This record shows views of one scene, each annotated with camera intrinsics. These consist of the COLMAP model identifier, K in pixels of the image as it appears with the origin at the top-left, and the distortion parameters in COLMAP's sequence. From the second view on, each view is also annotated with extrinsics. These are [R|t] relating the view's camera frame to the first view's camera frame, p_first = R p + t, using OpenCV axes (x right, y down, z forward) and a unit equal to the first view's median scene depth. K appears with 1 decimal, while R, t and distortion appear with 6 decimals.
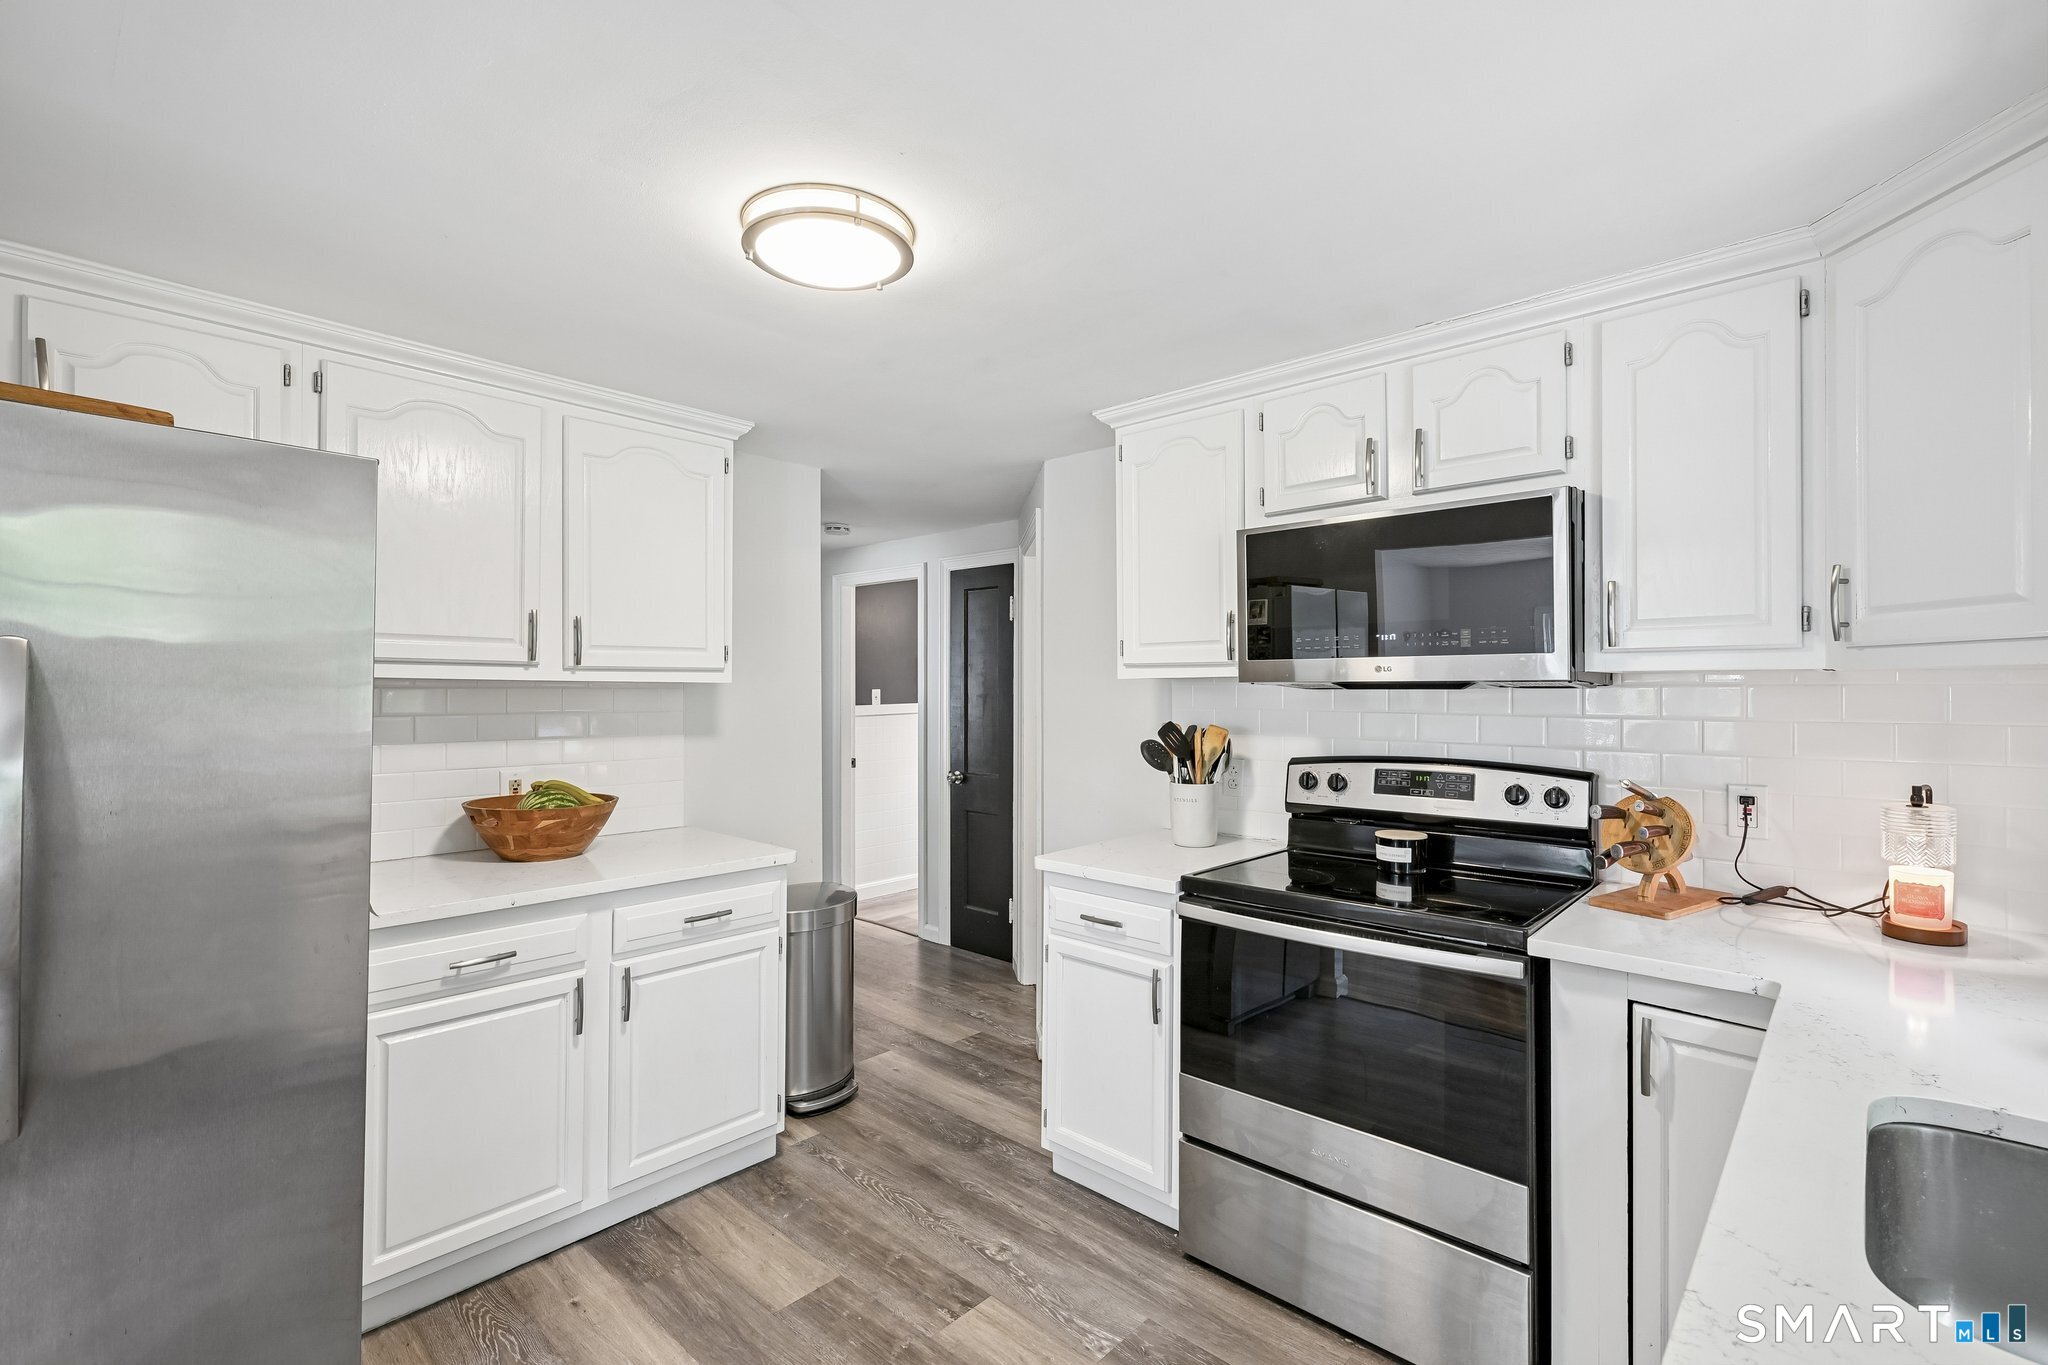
lens RADIAL K [[902.4, 0, 1013.1], [0, 902.4, 685.9], [0, 0, 1]] dist [0.001309, 0.000389]
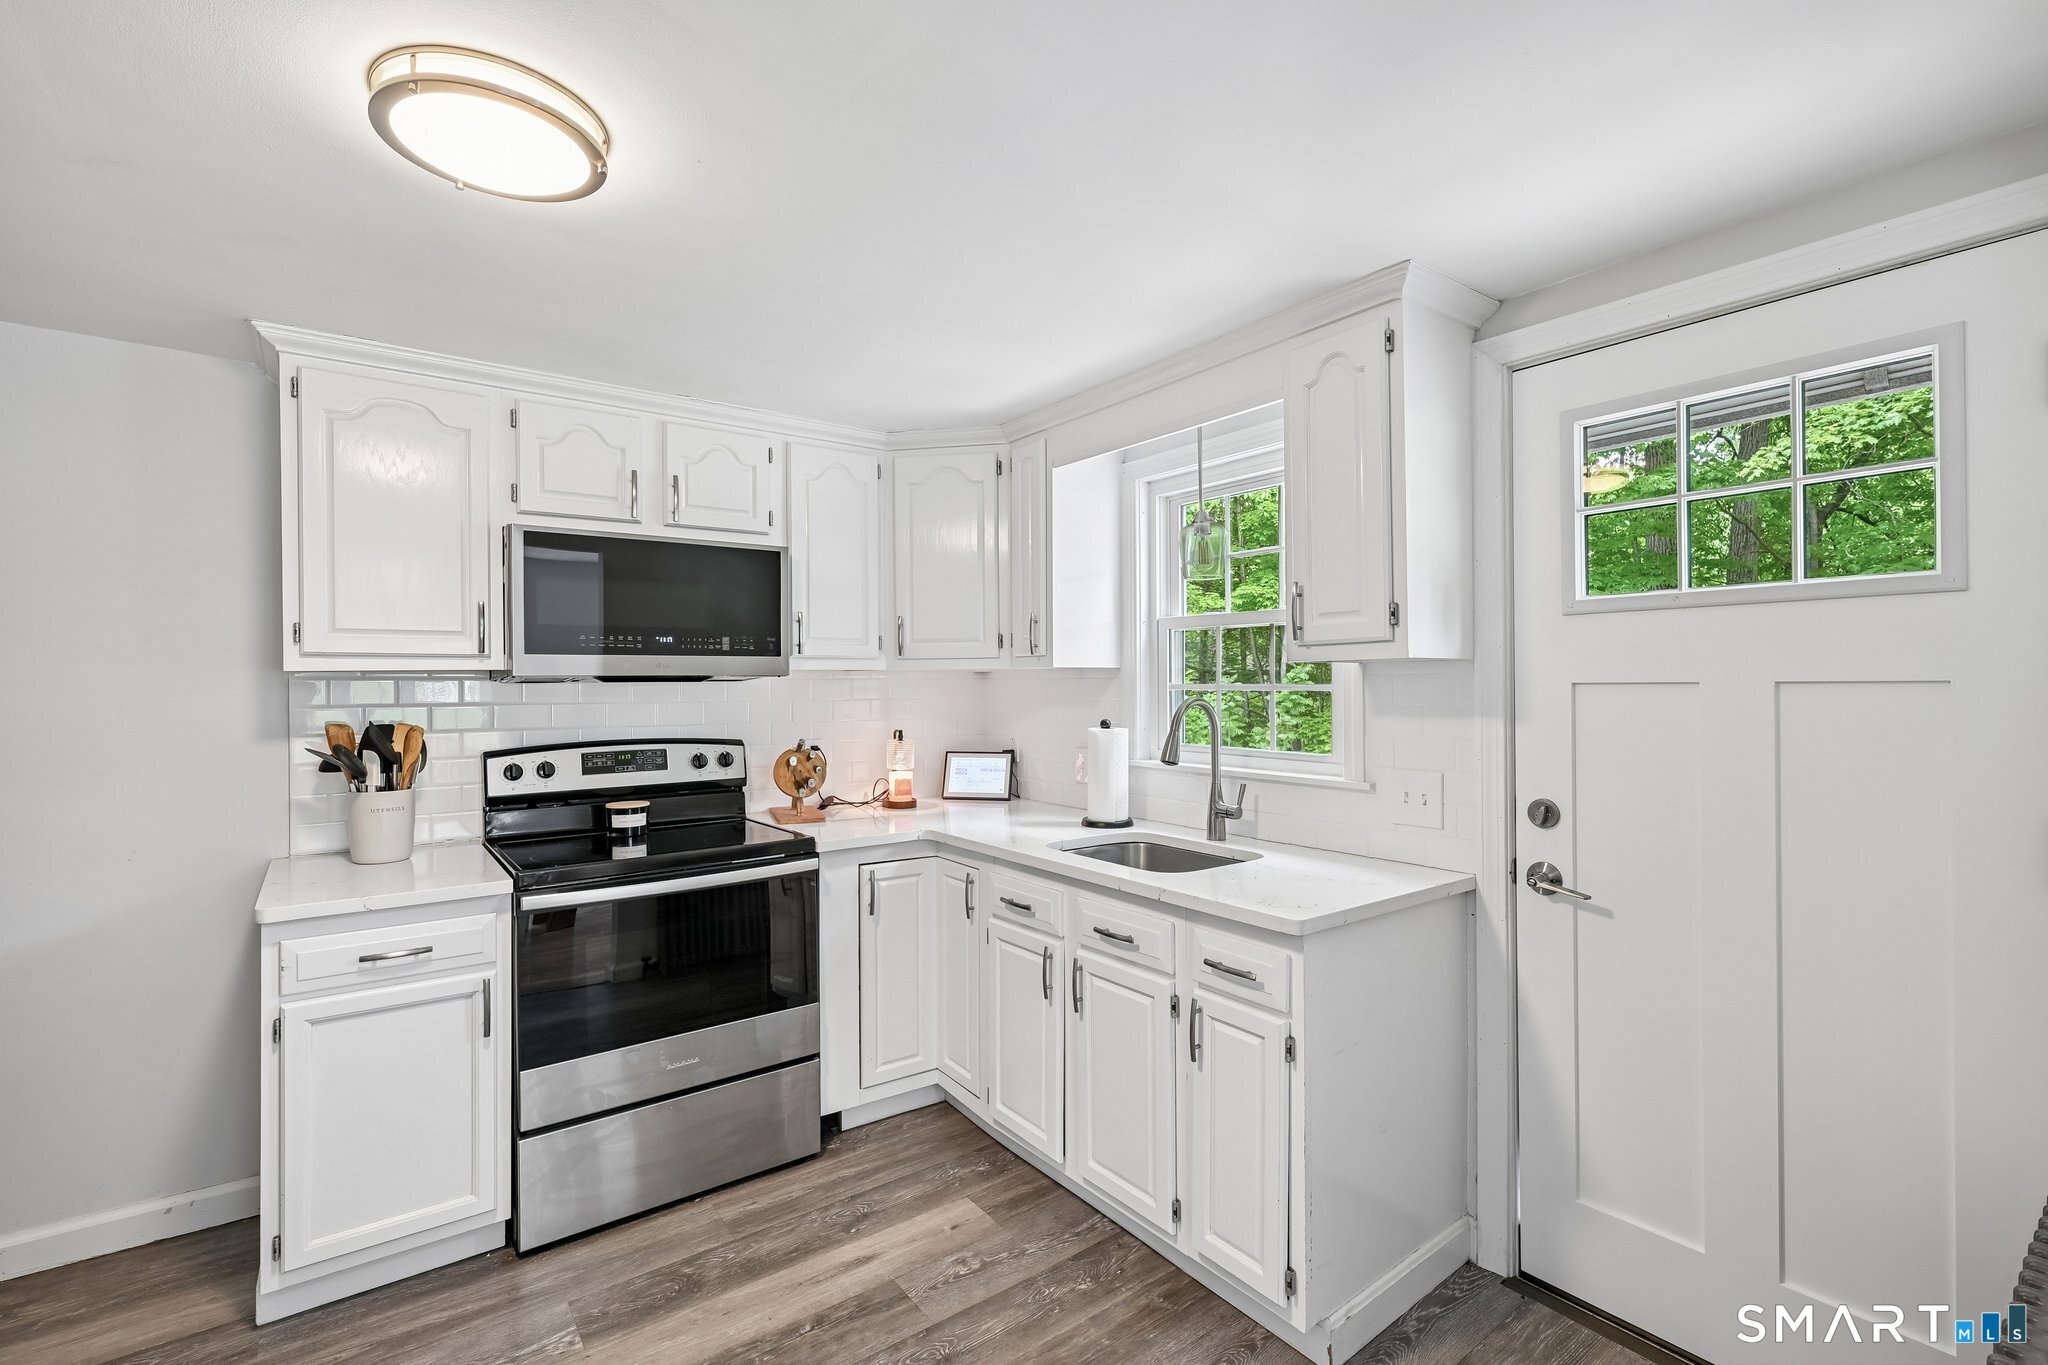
lens RADIAL K [[902.4, 0, 1013.1], [0, 902.4, 685.9], [0, 0, 1]] dist [0.001309, 0.000389]
pose [[0.202119, -0.003939, 0.979353, -0.649718], [0.003675, 0.999988, 0.003263, 0.006568], [-0.979354, 0.002939, 0.202131, 0.267267]]
